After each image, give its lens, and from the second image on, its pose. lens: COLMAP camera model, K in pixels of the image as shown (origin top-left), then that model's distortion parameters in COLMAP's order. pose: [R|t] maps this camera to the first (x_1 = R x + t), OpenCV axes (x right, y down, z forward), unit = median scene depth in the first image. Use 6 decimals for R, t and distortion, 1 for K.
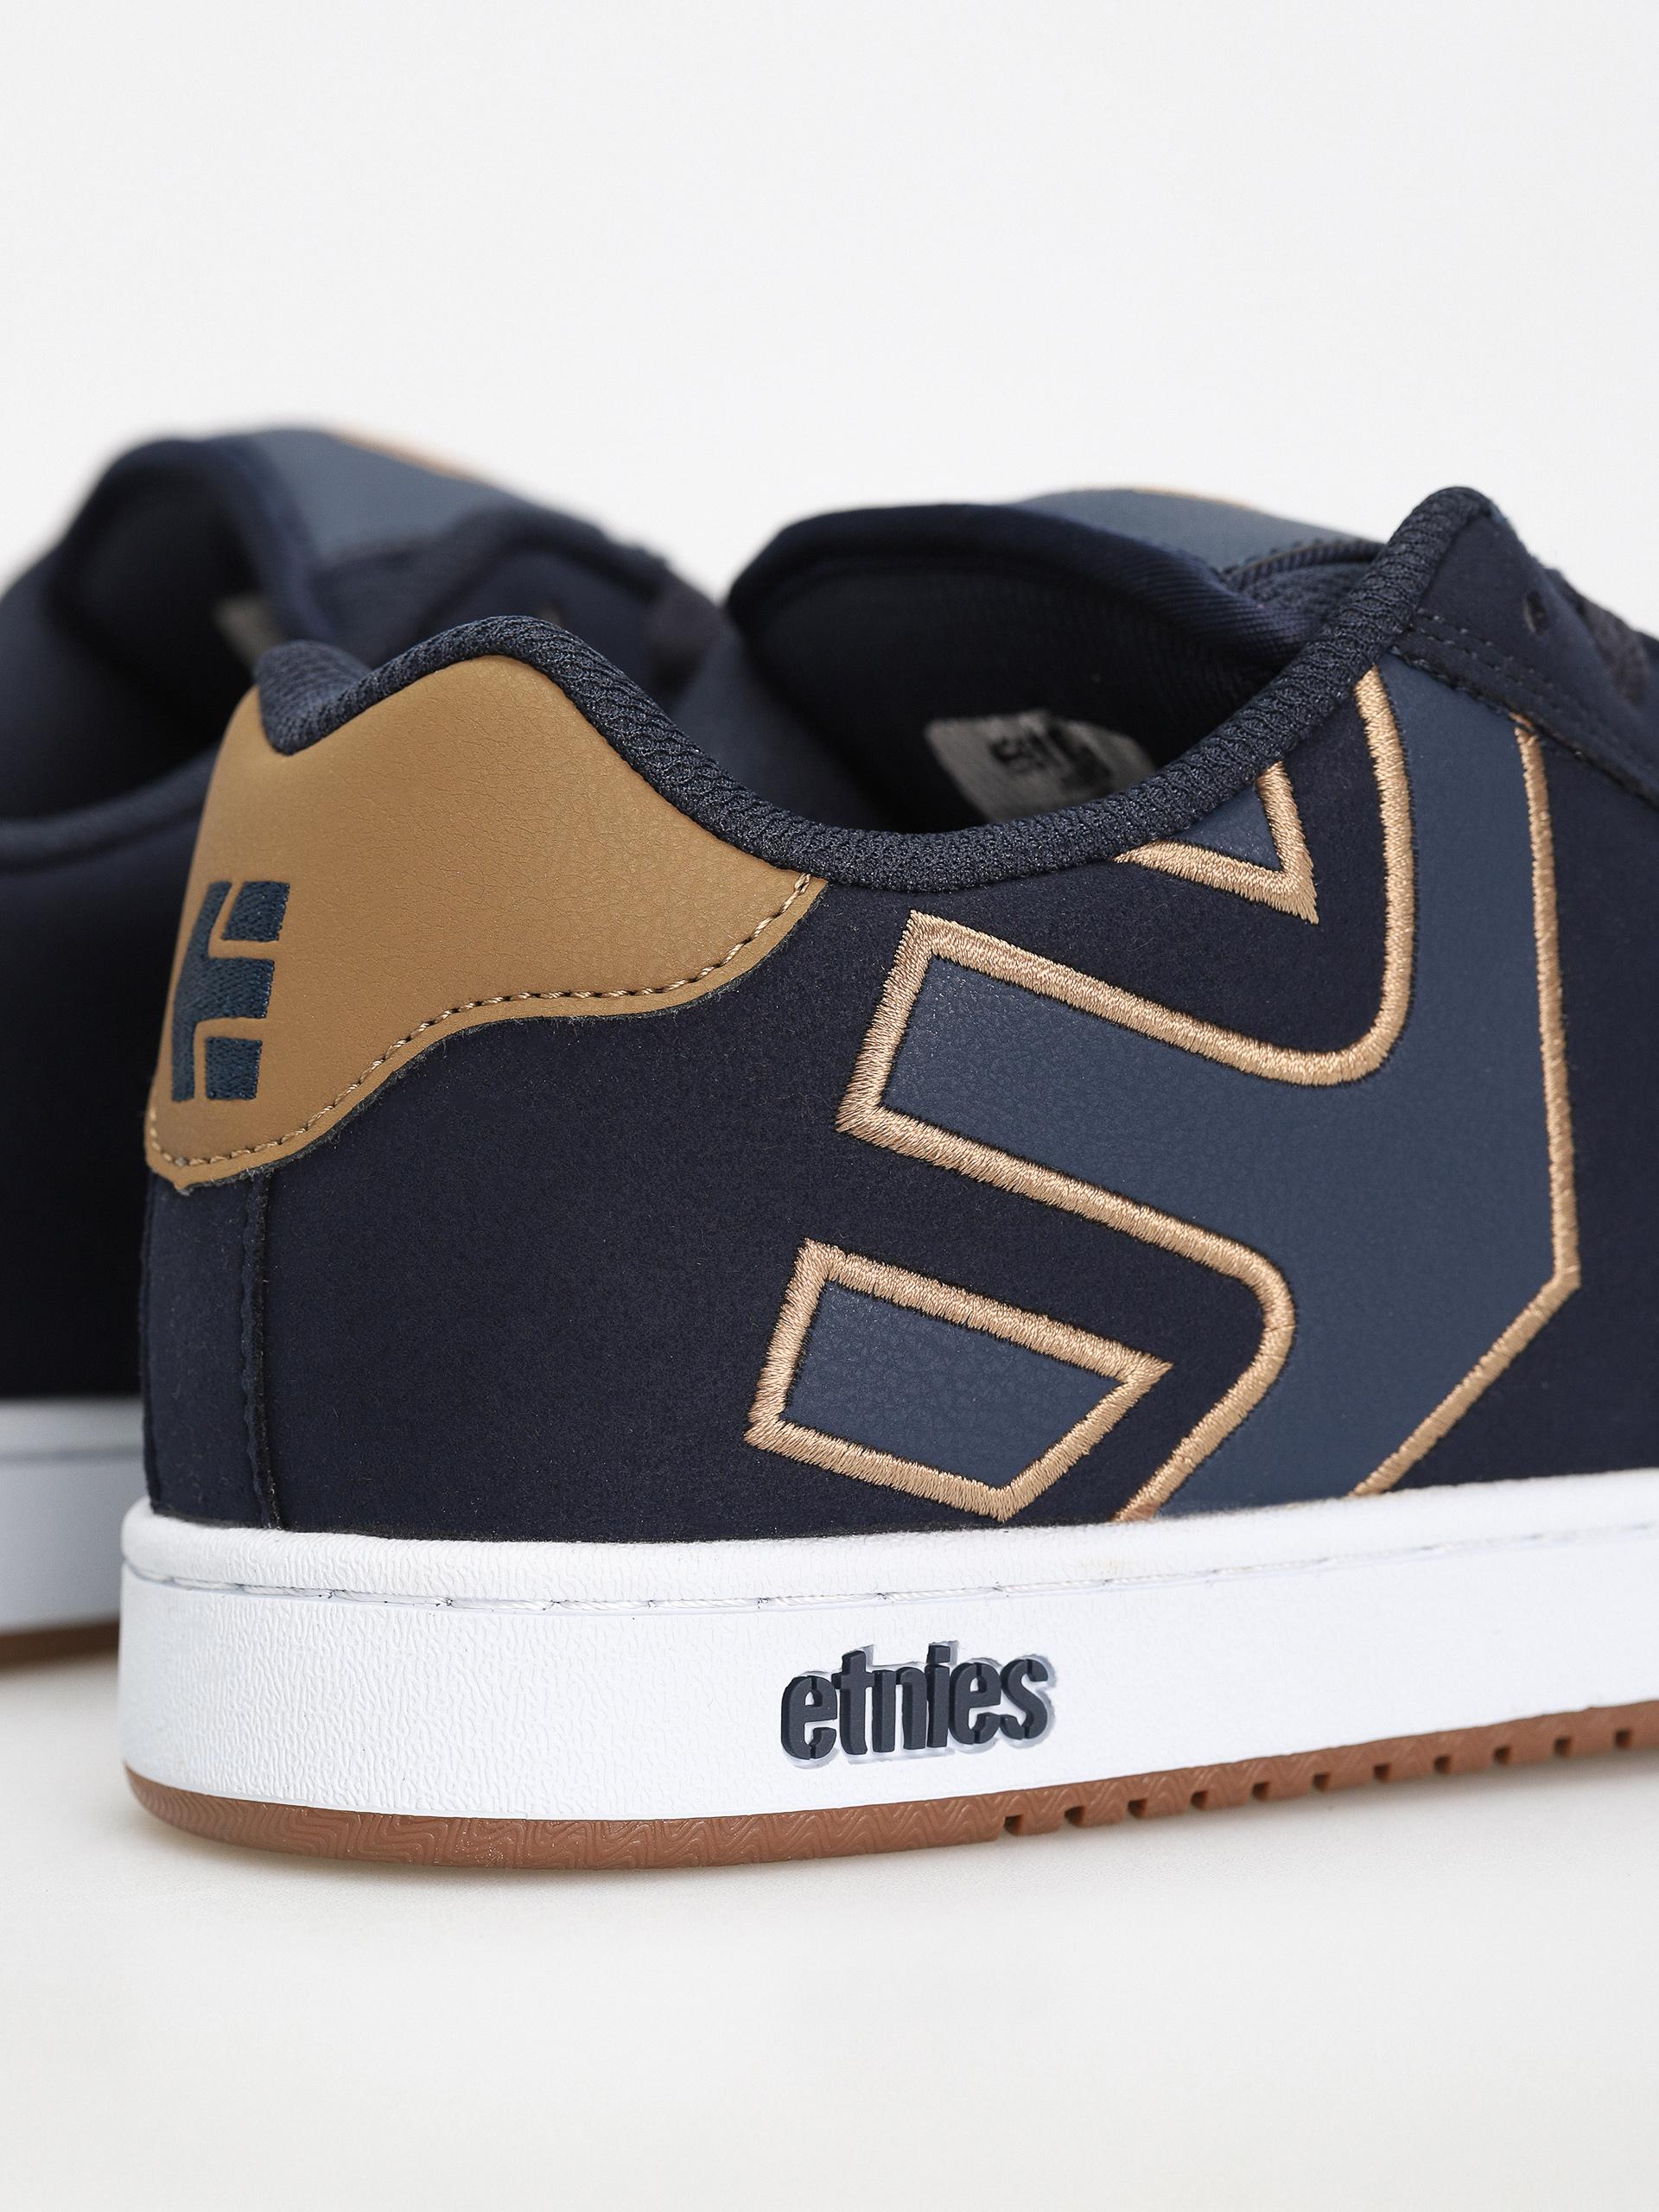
lens RADIAL K [[8157.1, 0, 820.9], [0, 8157.1, 1099.5], [0, 0, 1]] dist [-0.048002, 0.000000]
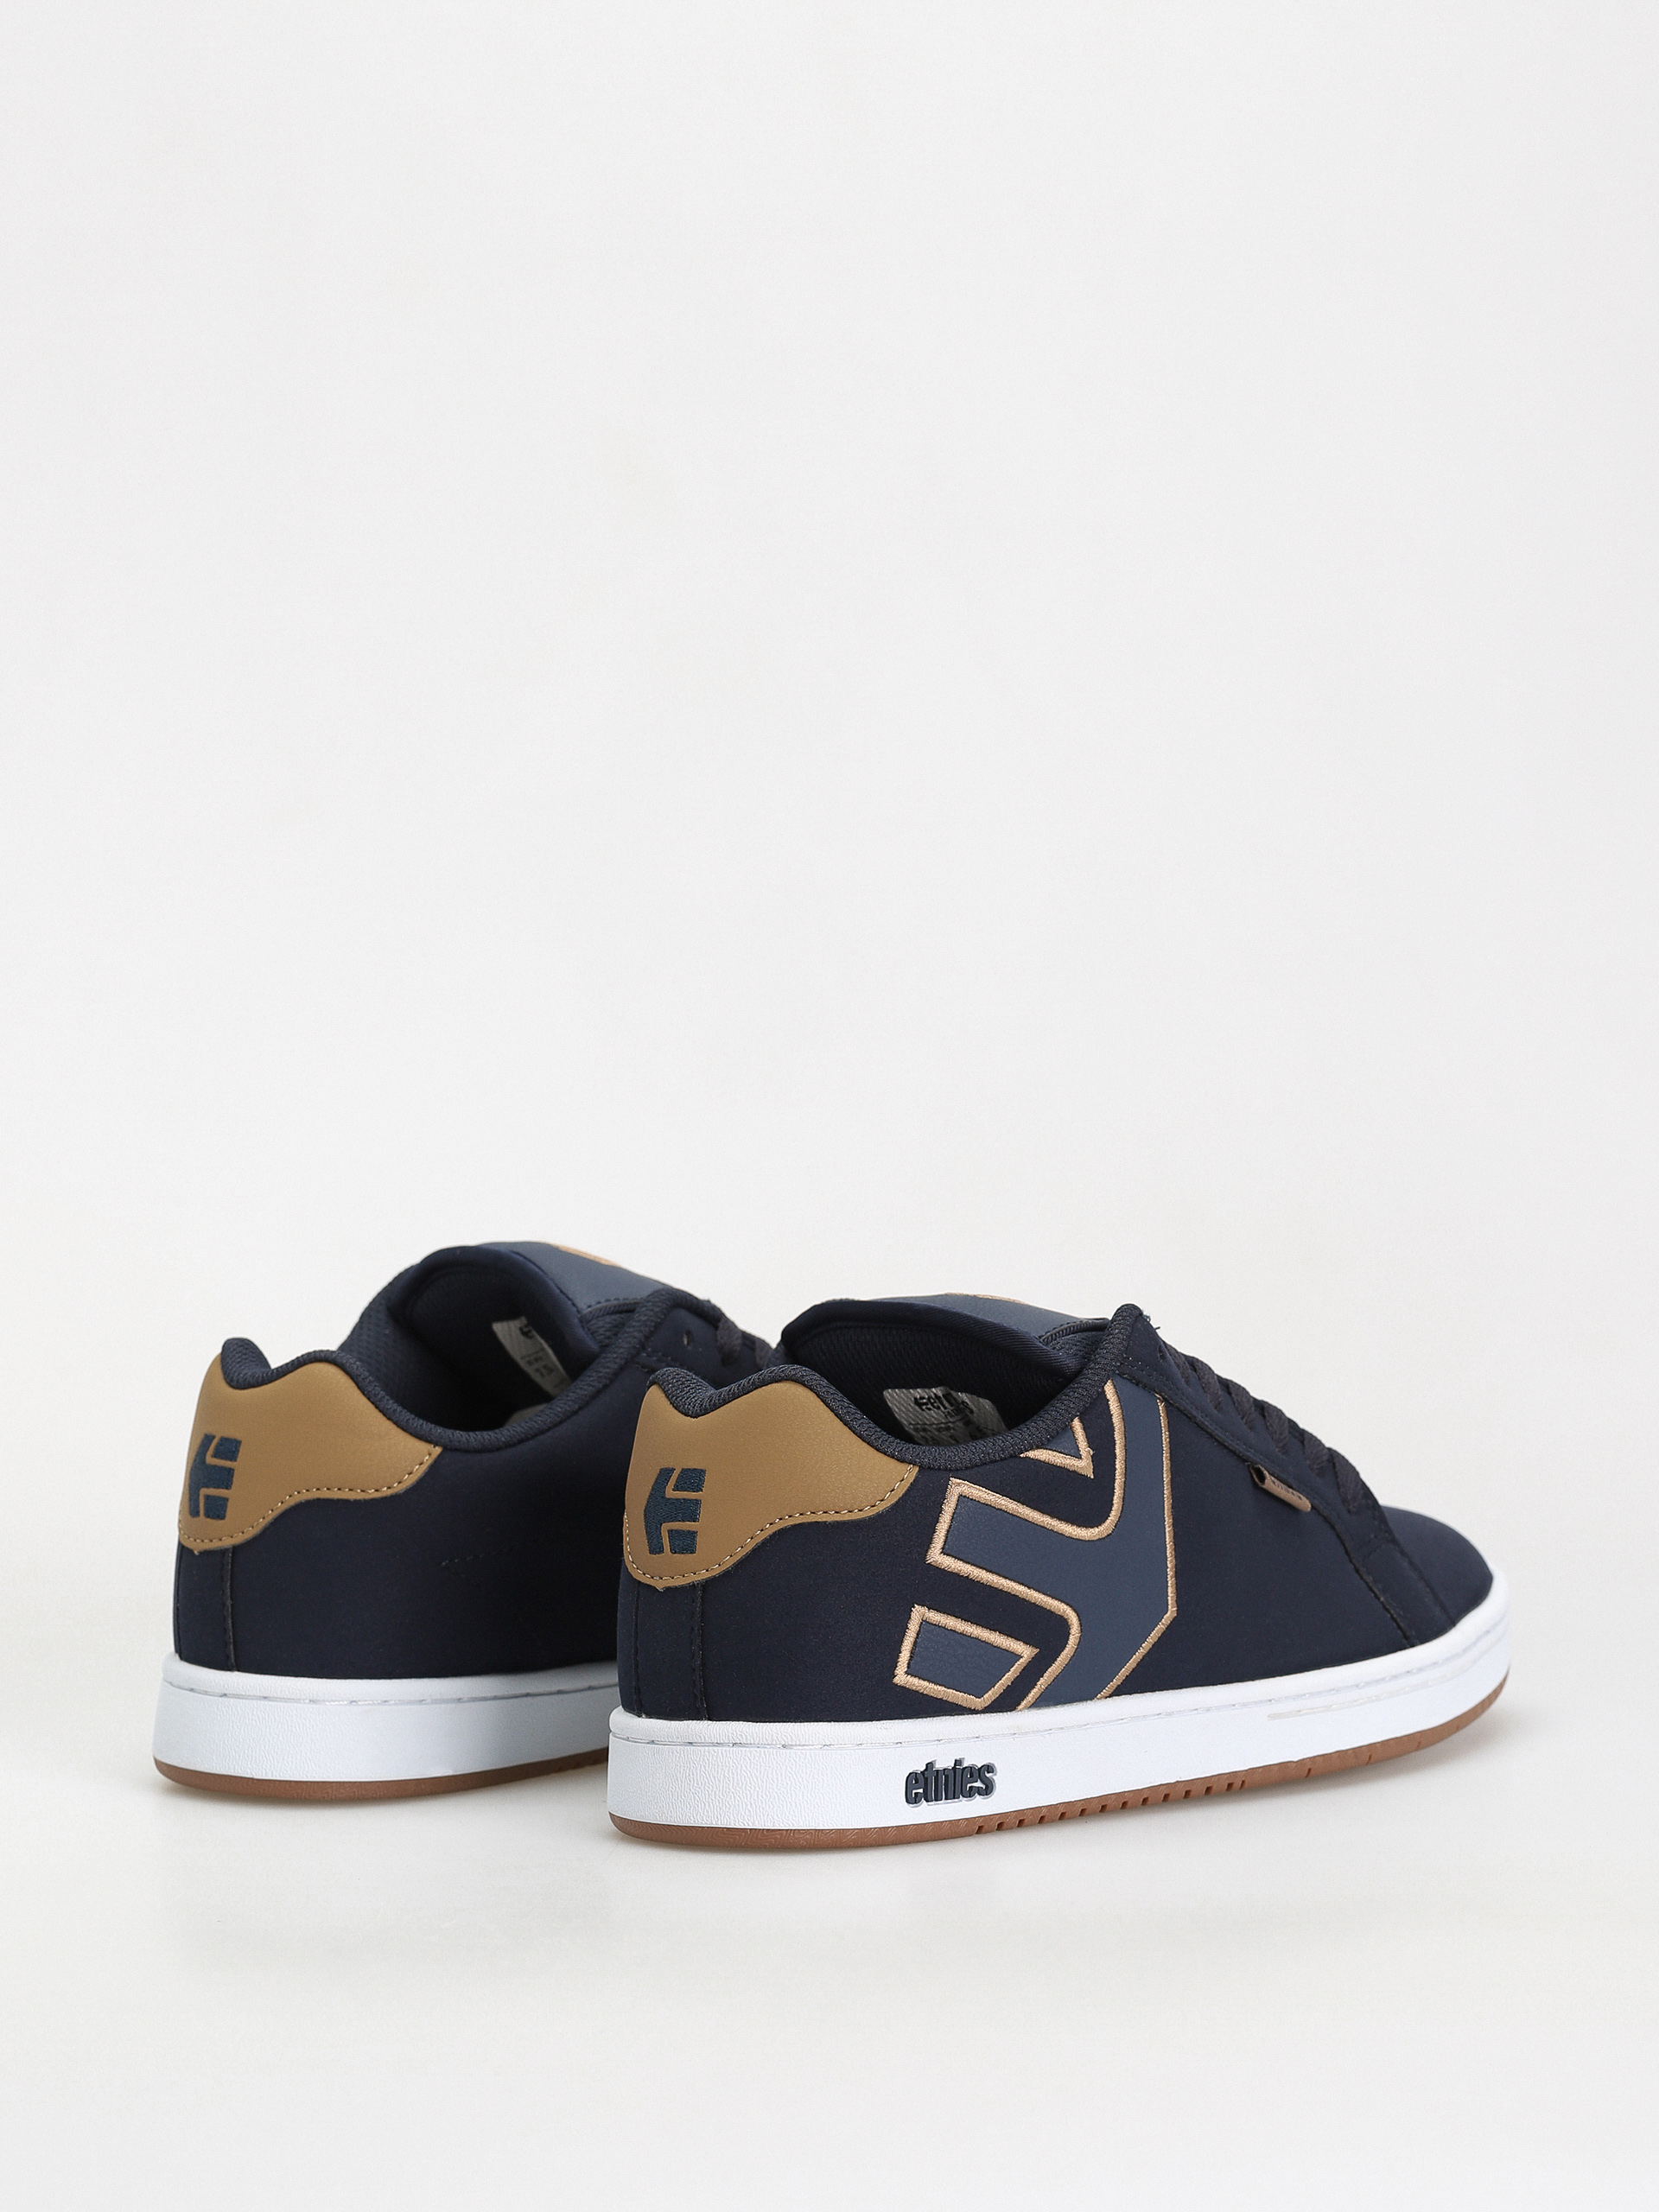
lens RADIAL K [[8157.1, 0, 830.7], [0, 8157.1, 1106.9], [0, 0, 1]] dist [-0.048002, 0.000000]
pose [[0.978784, -0.007073, 0.204772, -0.550784], [0.013818, 0.999407, -0.031527, -0.058974], [-0.204427, 0.033688, 0.978302, -1.525637]]
